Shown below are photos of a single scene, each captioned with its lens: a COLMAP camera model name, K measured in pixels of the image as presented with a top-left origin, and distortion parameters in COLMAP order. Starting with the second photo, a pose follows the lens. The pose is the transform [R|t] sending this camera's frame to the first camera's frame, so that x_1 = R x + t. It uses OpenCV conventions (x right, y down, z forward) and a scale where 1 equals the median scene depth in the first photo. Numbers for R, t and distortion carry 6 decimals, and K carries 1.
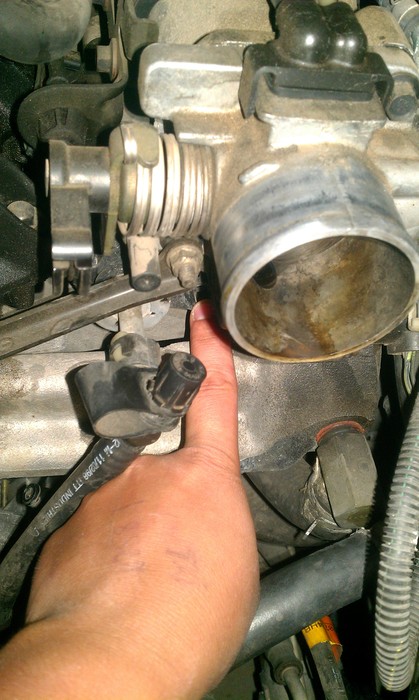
lens RADIAL K [[808.9, 0, 226.1], [0, 808.9, 381.2], [0, 0, 1]] dist [0.126667, -0.543908]
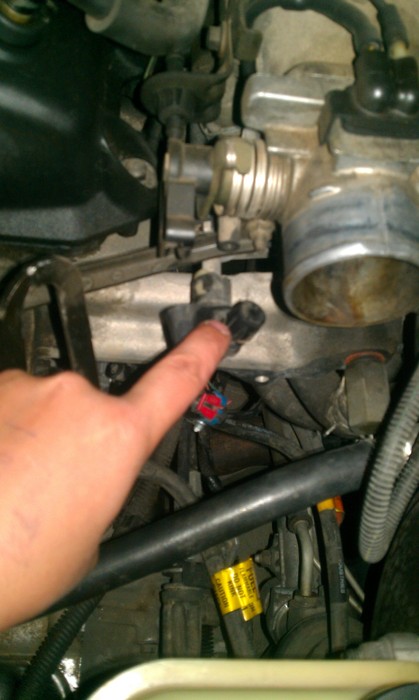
lens RADIAL K [[789.1, 0, 210.0], [0, 789.1, 387.5], [0, 0, 1]] dist [0.182308, -0.530658]
pose [[0.989868, 0.126705, -0.064081, -0.017453], [-0.110629, 0.971141, 0.211298, -0.168876], [0.089004, -0.202068, 0.975319, -0.303109]]
